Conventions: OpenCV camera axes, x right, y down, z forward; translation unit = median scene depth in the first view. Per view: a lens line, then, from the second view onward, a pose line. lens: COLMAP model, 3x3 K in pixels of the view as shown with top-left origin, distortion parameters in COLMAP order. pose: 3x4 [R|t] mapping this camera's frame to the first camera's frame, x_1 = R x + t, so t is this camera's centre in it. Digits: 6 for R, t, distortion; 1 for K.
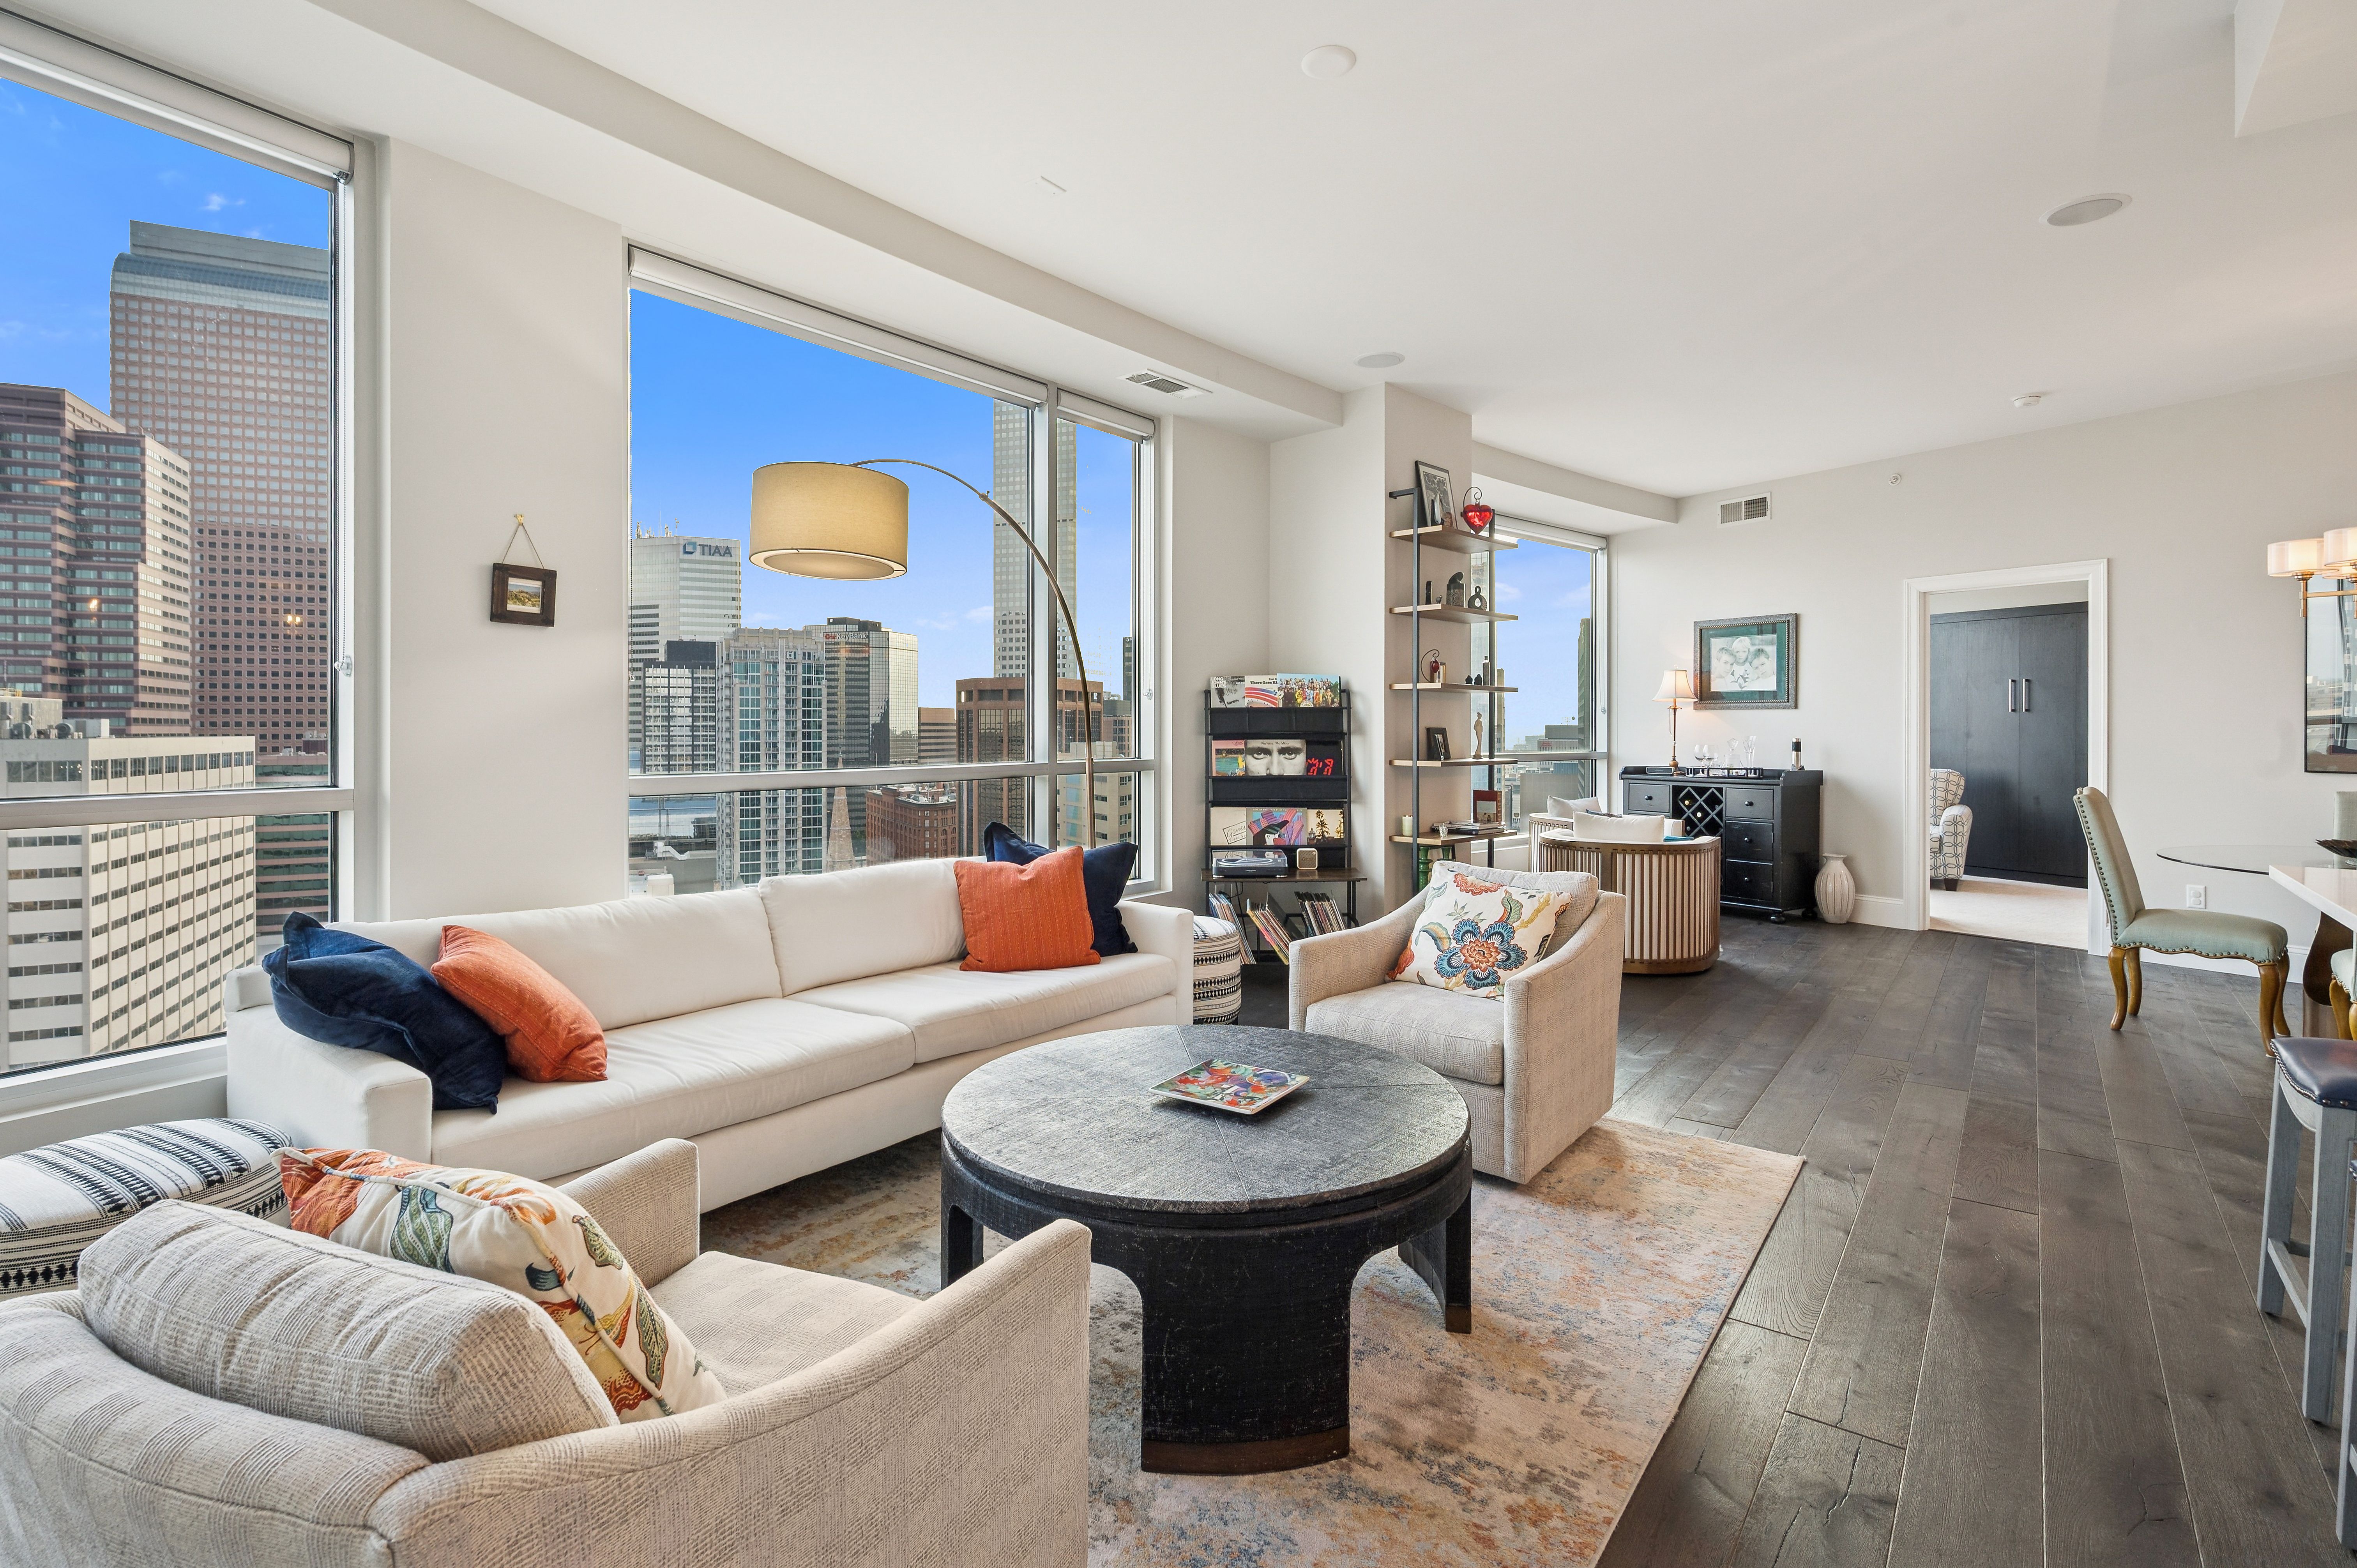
lens RADIAL K [[1114.1, 0, 1169.2], [0, 1114.1, 720.7], [0, 0, 1]] dist [0.004507, -0.001148]
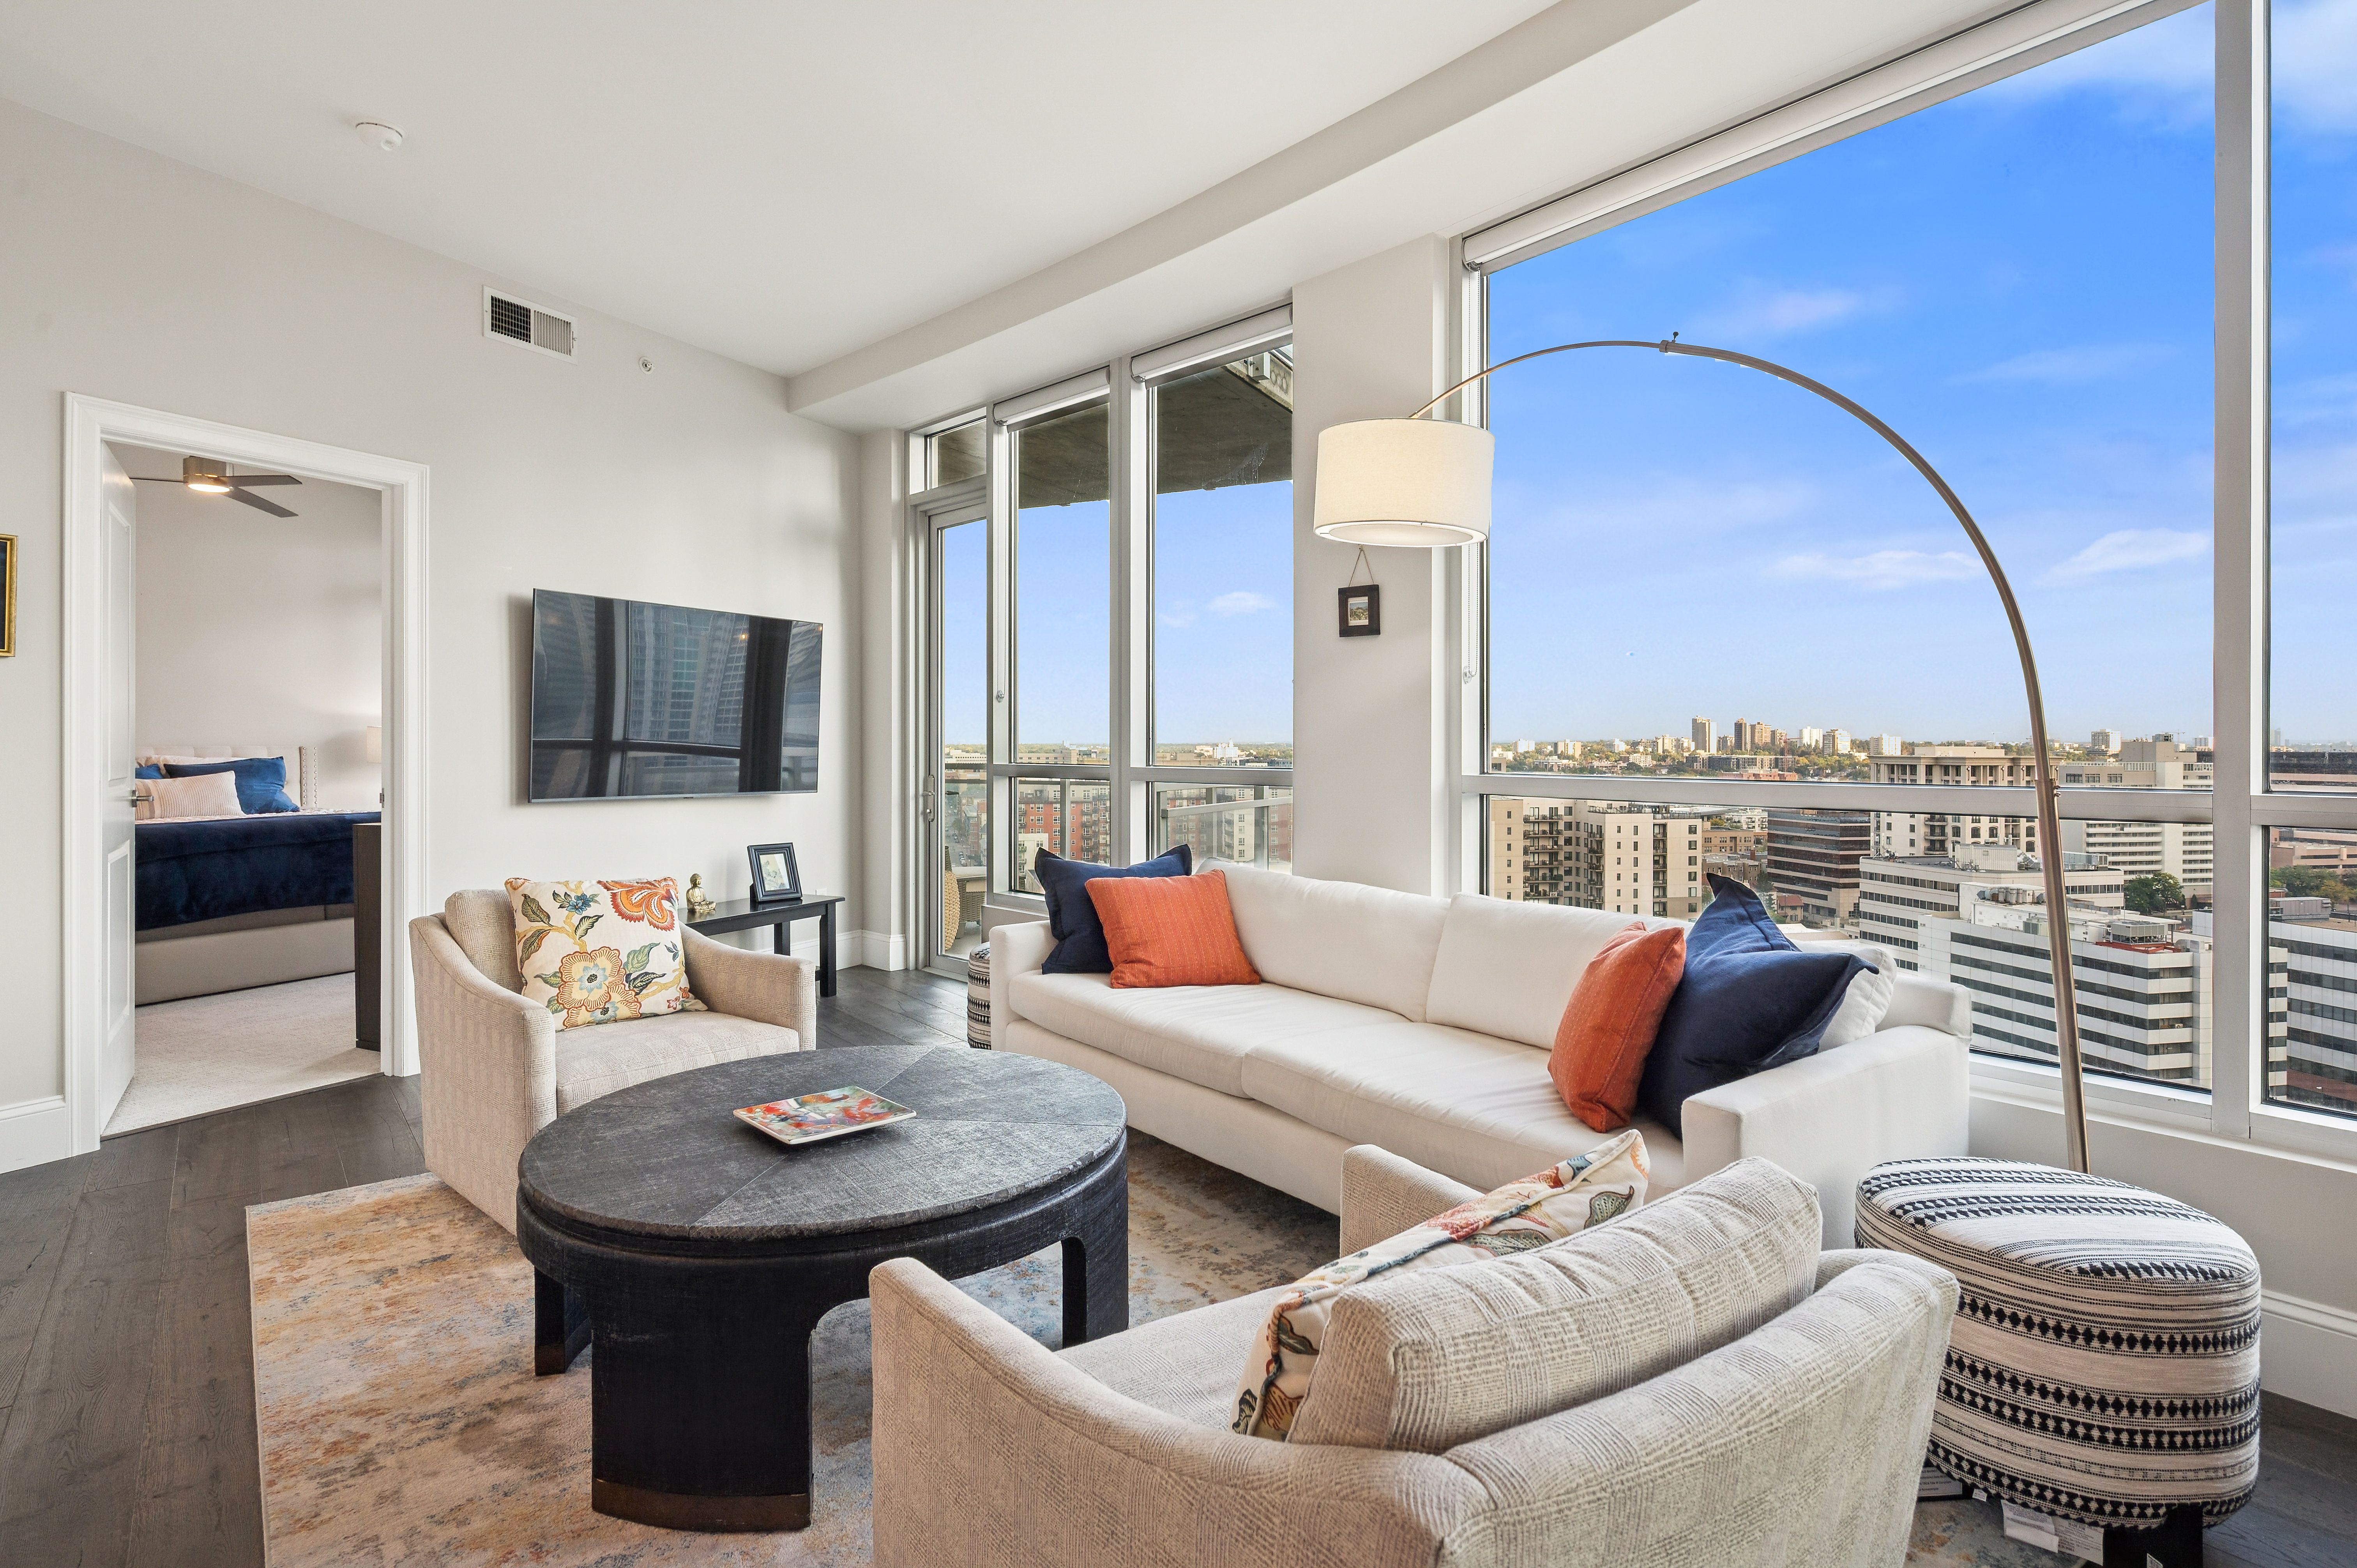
lens RADIAL K [[1204.2, 0, 1185.1], [0, 1204.2, 743.0], [0, 0, 1]] dist [0.007702, -0.002958]
pose [[-0.242322, 0.000798, -0.970196, 0.435257], [0.002206, 0.999998, 0.000272, 0.015227], [0.970193, -0.002074, -0.242323, 0.717552]]
